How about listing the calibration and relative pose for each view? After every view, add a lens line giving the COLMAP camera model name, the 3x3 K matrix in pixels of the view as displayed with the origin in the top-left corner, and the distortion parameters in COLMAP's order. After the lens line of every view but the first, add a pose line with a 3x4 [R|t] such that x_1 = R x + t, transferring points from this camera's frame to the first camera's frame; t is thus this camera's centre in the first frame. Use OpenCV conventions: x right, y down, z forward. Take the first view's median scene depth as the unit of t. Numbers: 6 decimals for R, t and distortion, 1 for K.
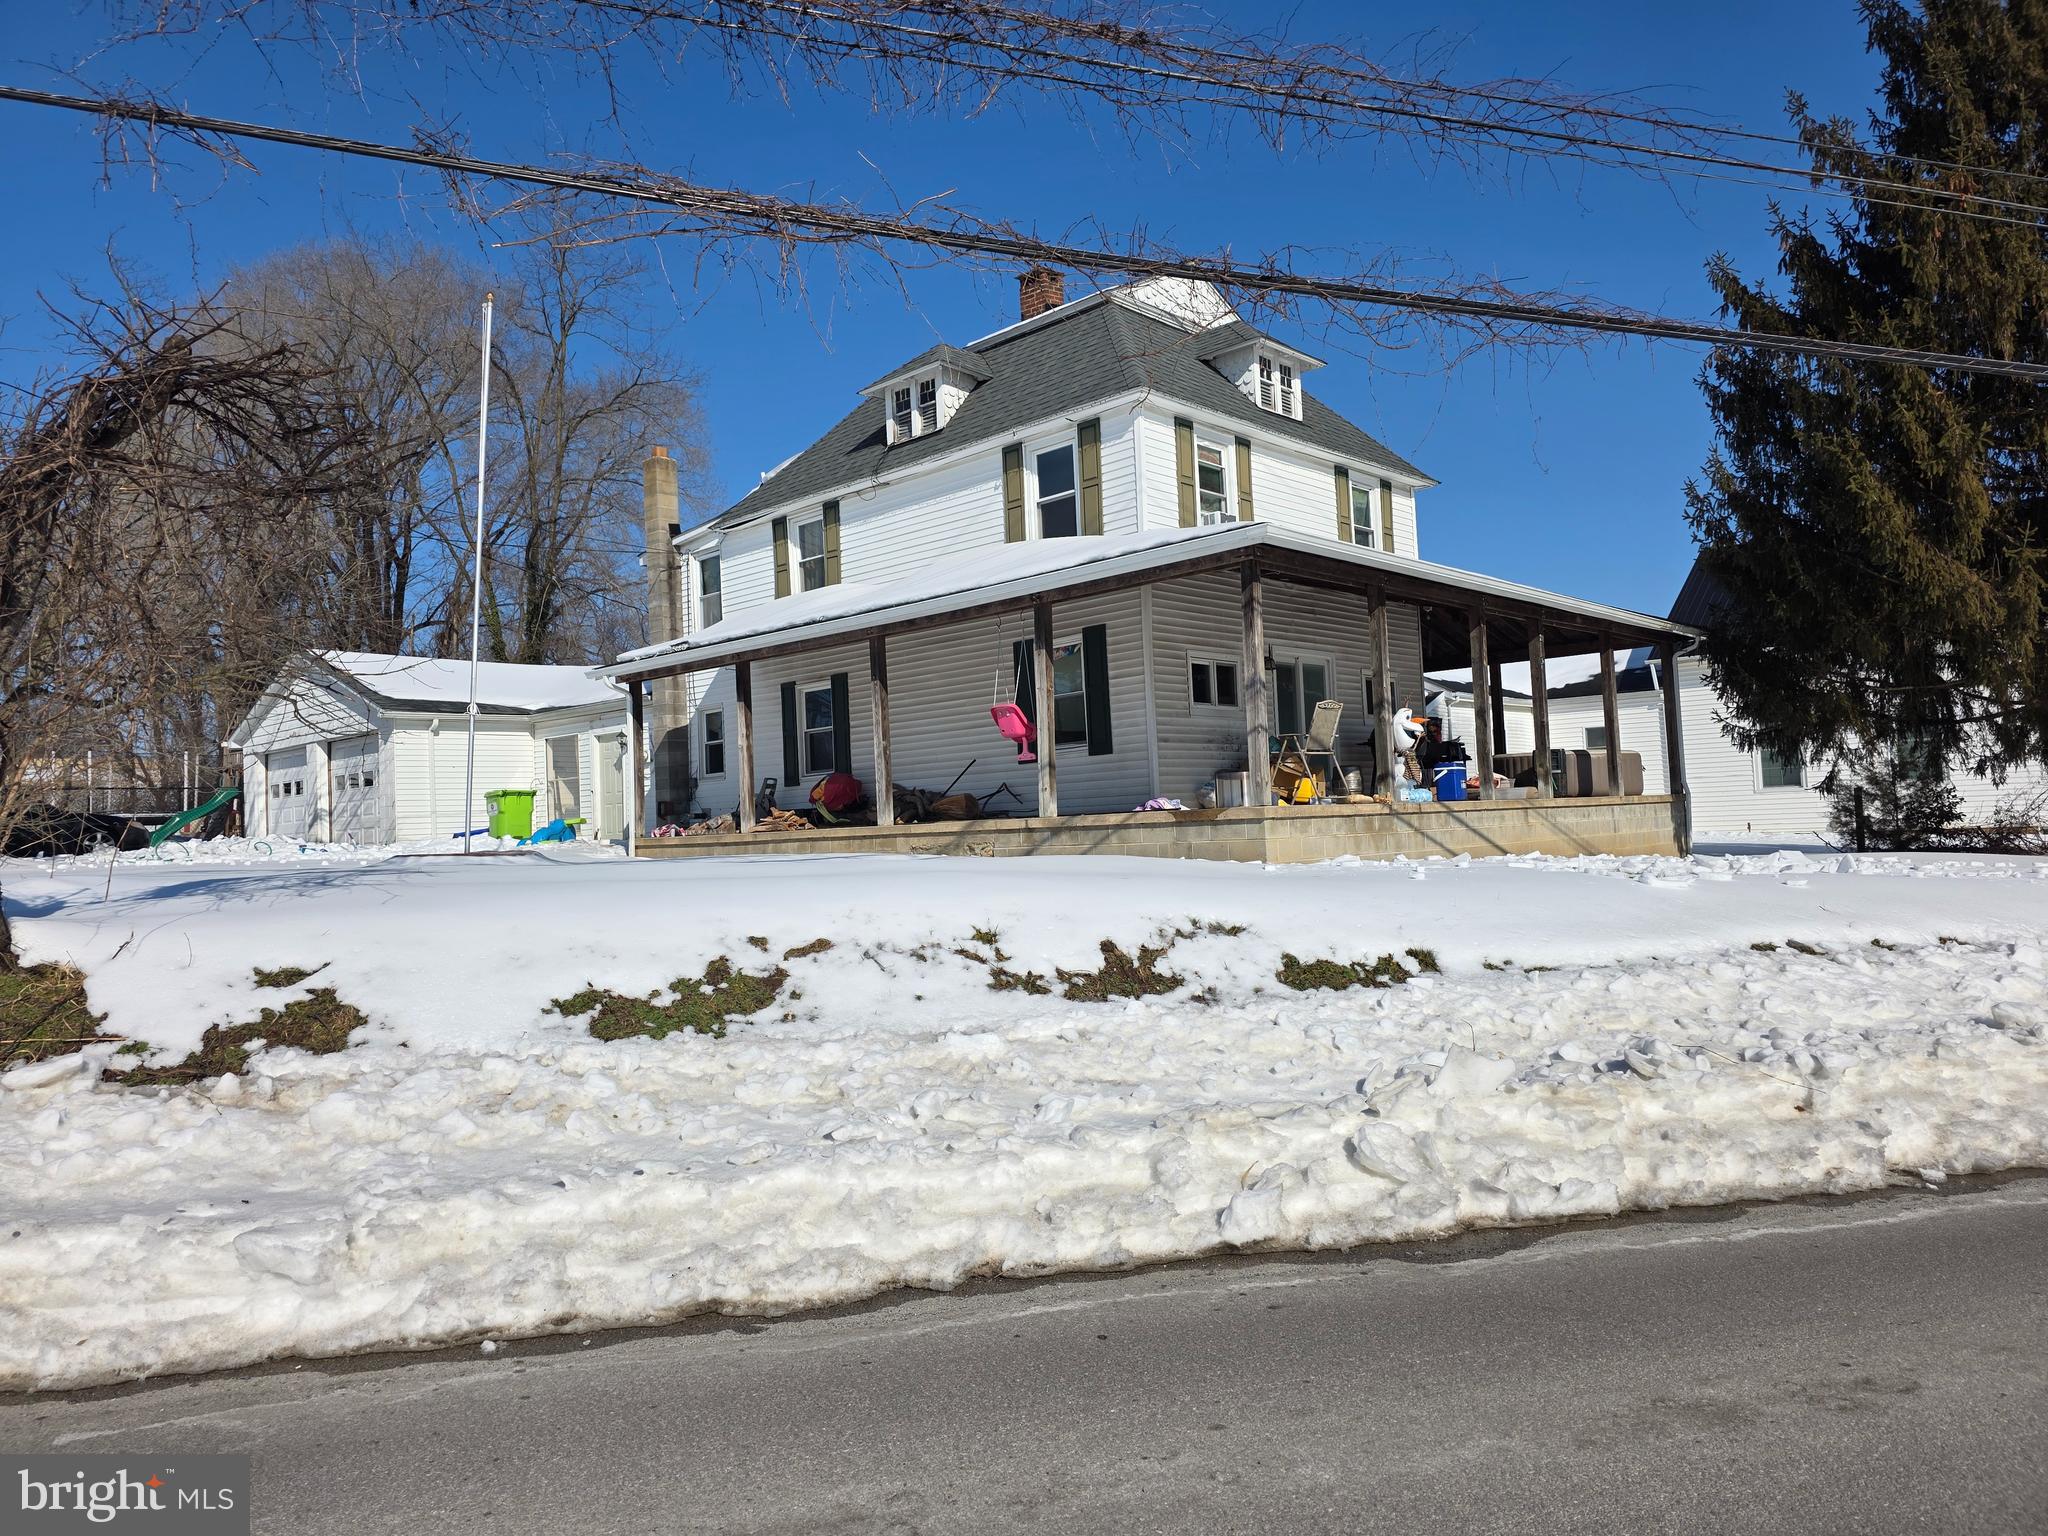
lens RADIAL K [[1393.5, 0, 1046.2], [0, 1393.5, 756.7], [0, 0, 1]] dist [0.063024, -0.054420]
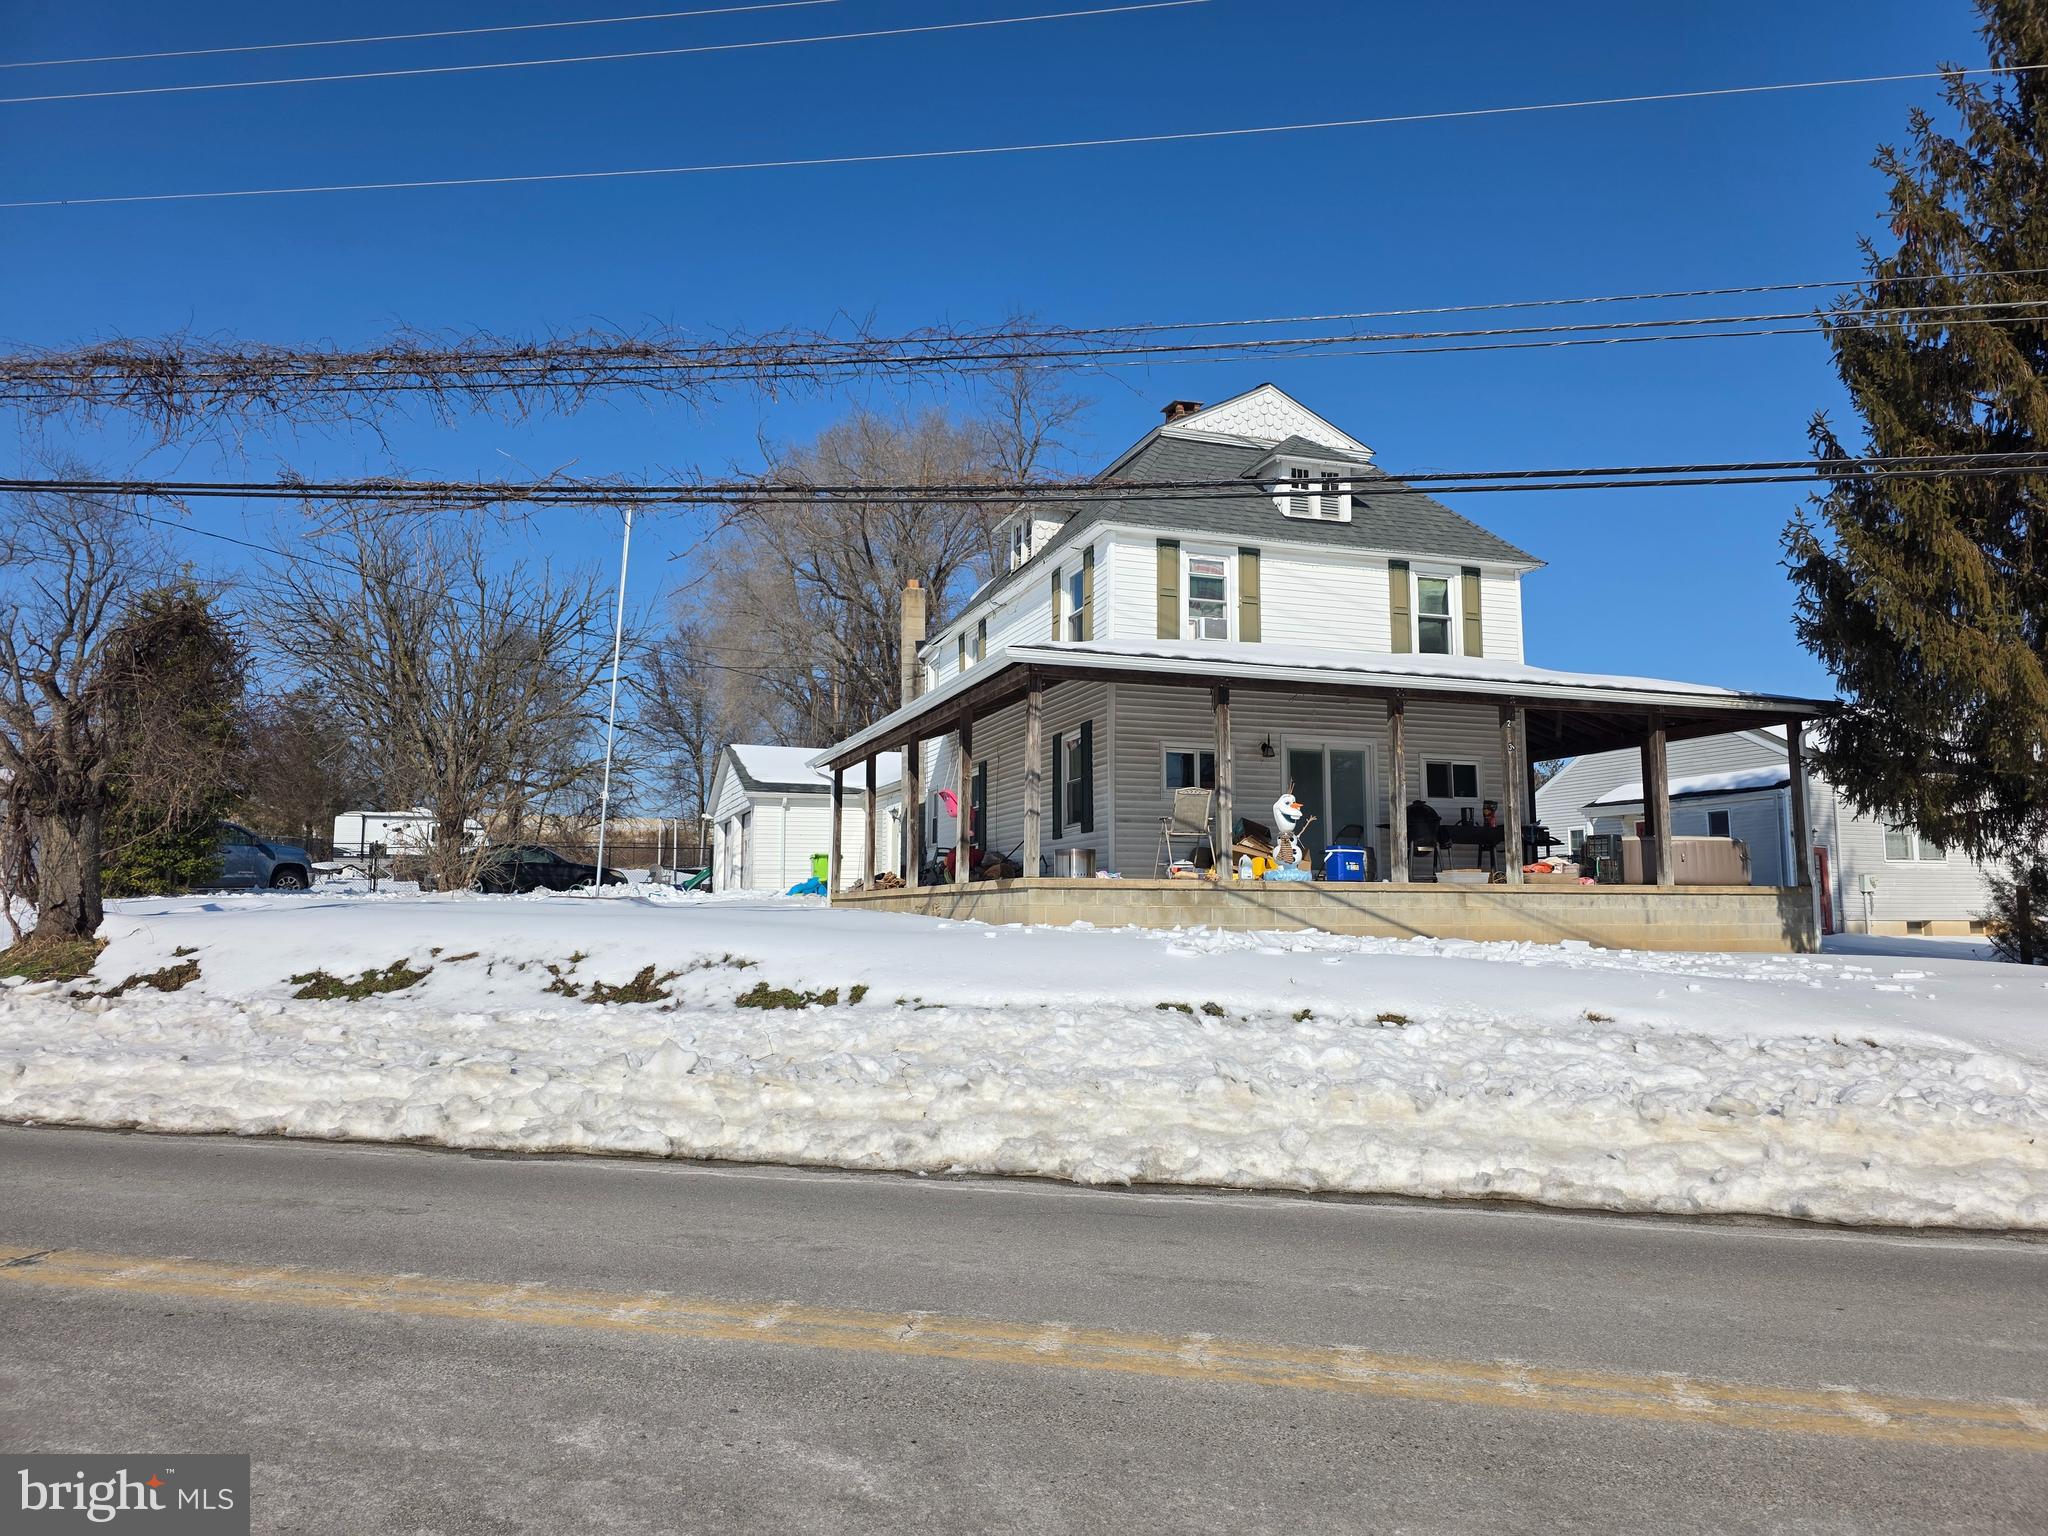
lens RADIAL K [[1393.5, 0, 1046.2], [0, 1393.5, 756.7], [0, 0, 1]] dist [0.063024, -0.054420]
pose [[0.886534, -0.010706, -0.462540, 0.484888], [-0.012595, 0.998803, -0.047259, -0.008397], [0.462493, 0.047722, 0.885338, -0.041758]]
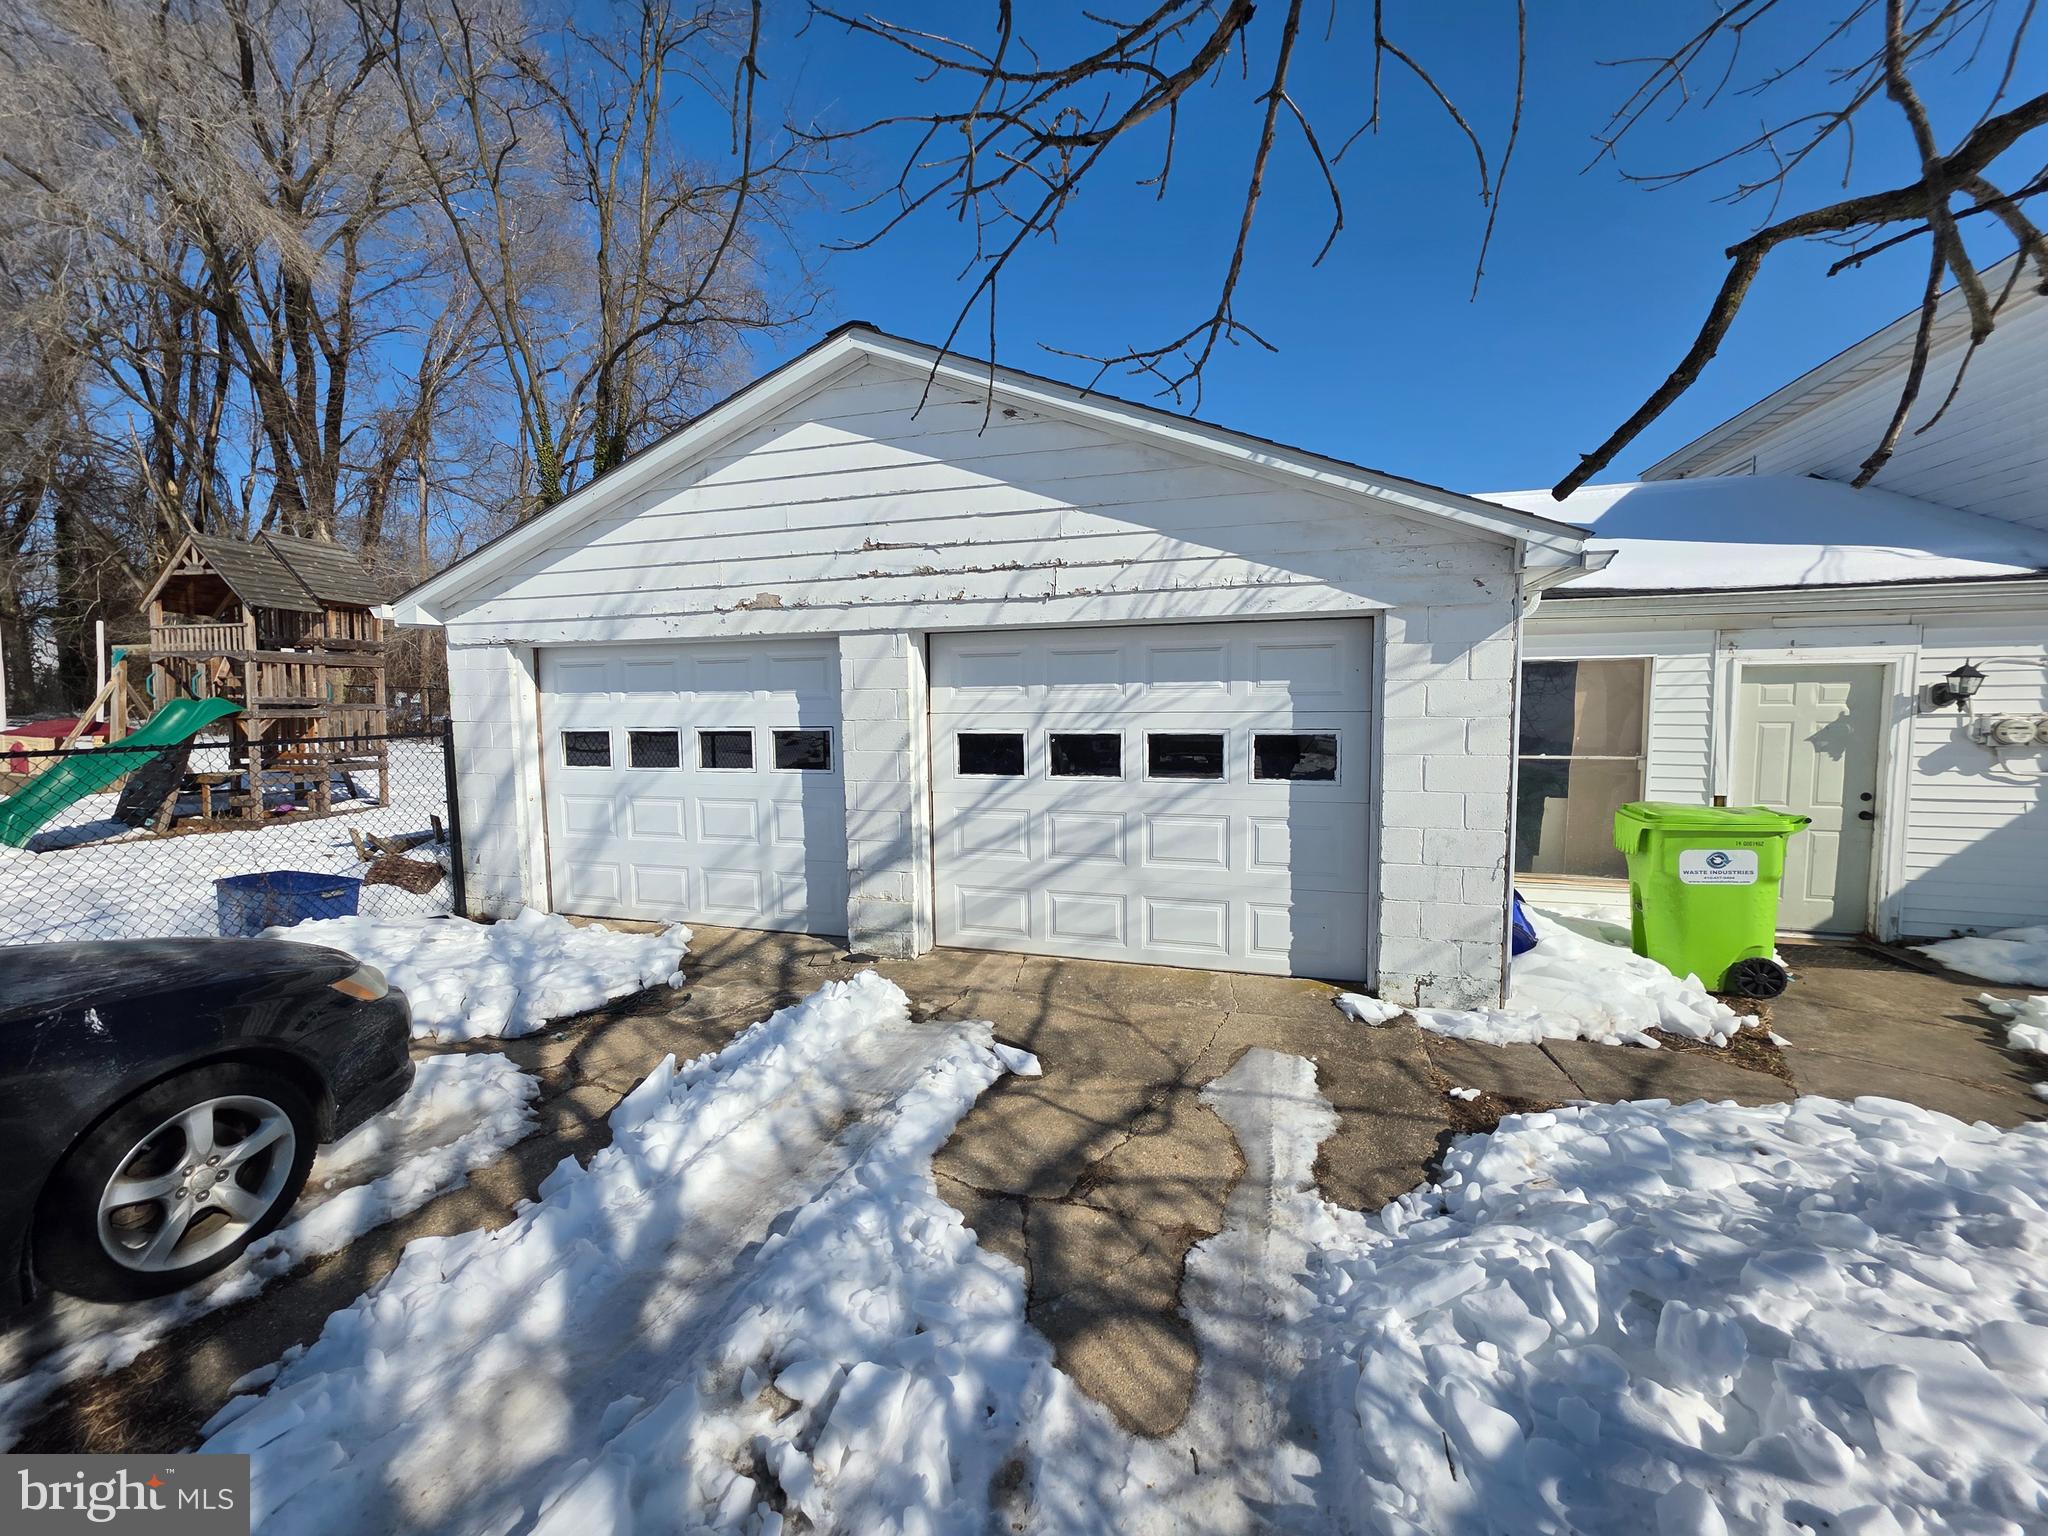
lens RADIAL K [[809.2, 0, 1023.4], [0, 809.2, 762.5], [0, 0, 1]] dist [0.004884, 0.000409]
pose [[0.899008, -0.001966, 0.437927, -0.810093], [-0.050963, 0.992726, 0.109076, -0.001858], [-0.434956, -0.120378, 0.892369, 1.127429]]
